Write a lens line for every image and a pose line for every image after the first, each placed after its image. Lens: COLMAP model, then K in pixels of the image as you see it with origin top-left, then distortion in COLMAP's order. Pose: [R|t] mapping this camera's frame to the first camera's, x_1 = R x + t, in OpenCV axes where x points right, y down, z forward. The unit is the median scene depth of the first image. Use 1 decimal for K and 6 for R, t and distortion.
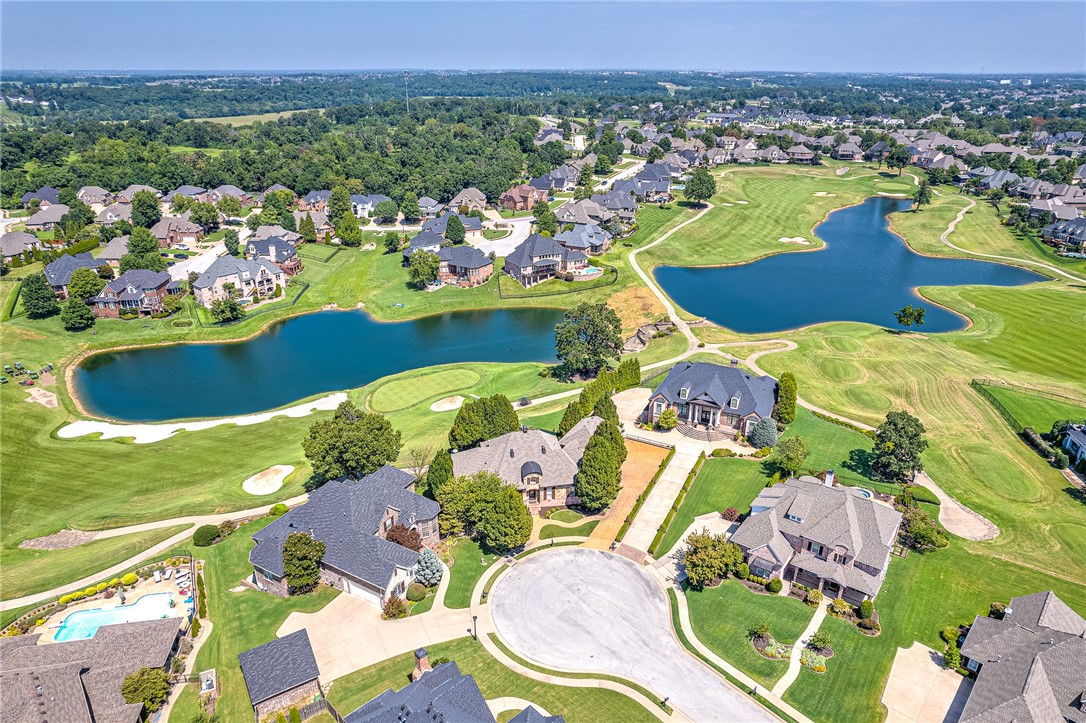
lens RADIAL K [[688.0, 0, 545.8], [0, 688.0, 368.7], [0, 0, 1]] dist [-0.052920, 0.038444]
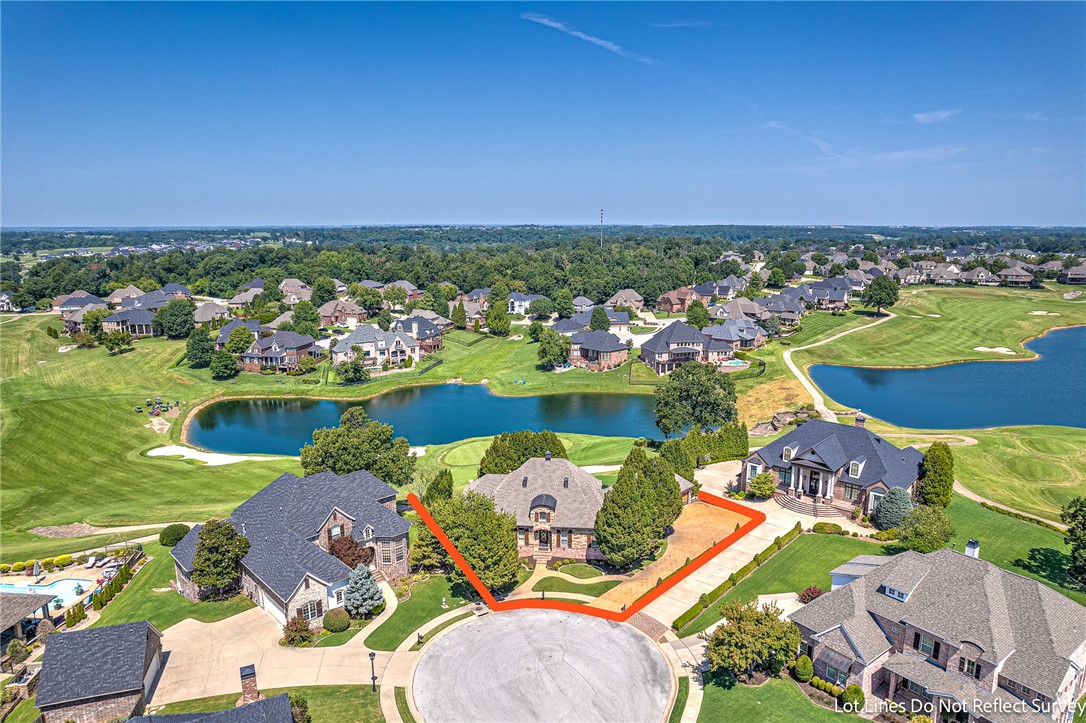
lens RADIAL K [[688.0, 0, 544.4], [0, 688.0, 369.2], [0, 0, 1]] dist [-0.052920, 0.038444]
pose [[0.961308, 0.057134, -0.269484, 0.104429], [-0.108347, 0.977831, -0.179184, 0.080736], [0.253273, 0.201448, 0.946188, 0.143056]]
